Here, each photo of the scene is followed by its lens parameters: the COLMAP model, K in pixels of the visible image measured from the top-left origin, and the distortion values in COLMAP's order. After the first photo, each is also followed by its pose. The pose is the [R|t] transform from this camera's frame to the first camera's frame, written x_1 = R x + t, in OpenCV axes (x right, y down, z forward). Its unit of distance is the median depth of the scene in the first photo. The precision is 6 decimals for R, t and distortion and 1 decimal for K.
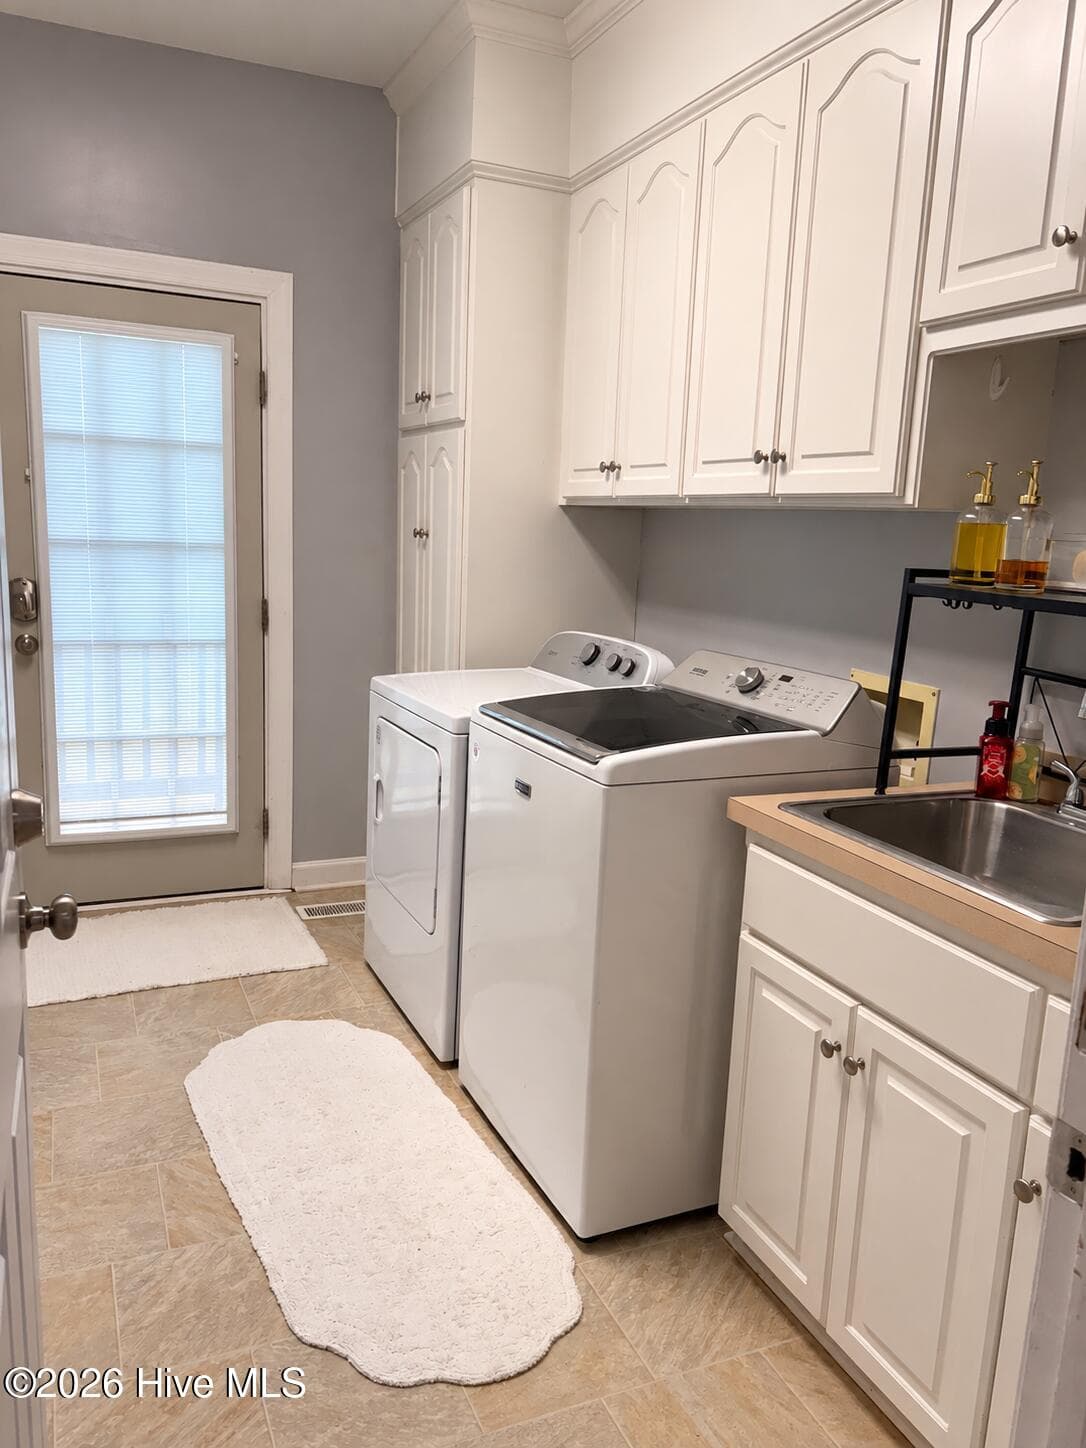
lens RADIAL K [[1087.1, 0, 543.3], [0, 1087.1, 726.1], [0, 0, 1]] dist [-0.007677, -0.001044]
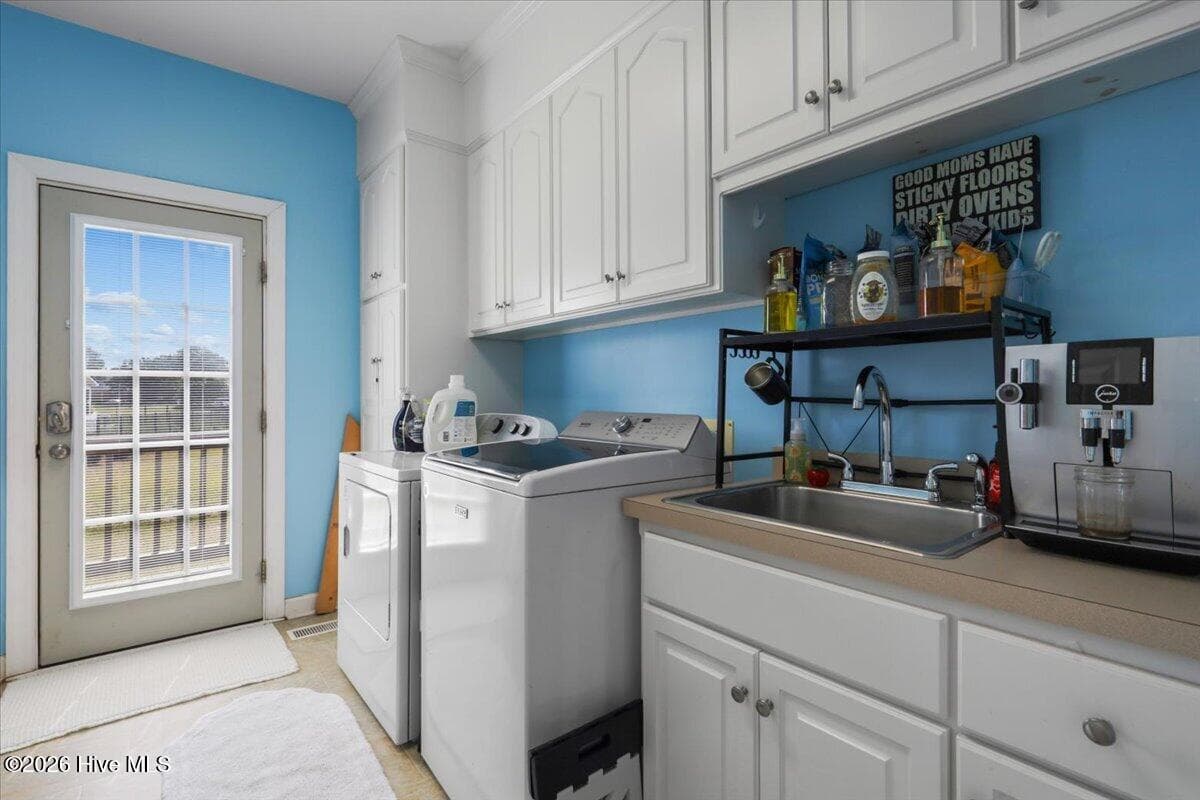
lens RADIAL K [[552.8, 0, 598.5], [0, 552.8, 395.8], [0, 0, 1]] dist [-0.013038, -0.000002]
pose [[0.964889, -0.041779, 0.259315, -0.025224], [0.089345, 0.980603, -0.174455, 0.057318], [-0.246997, 0.191498, 0.949906, 0.343534]]
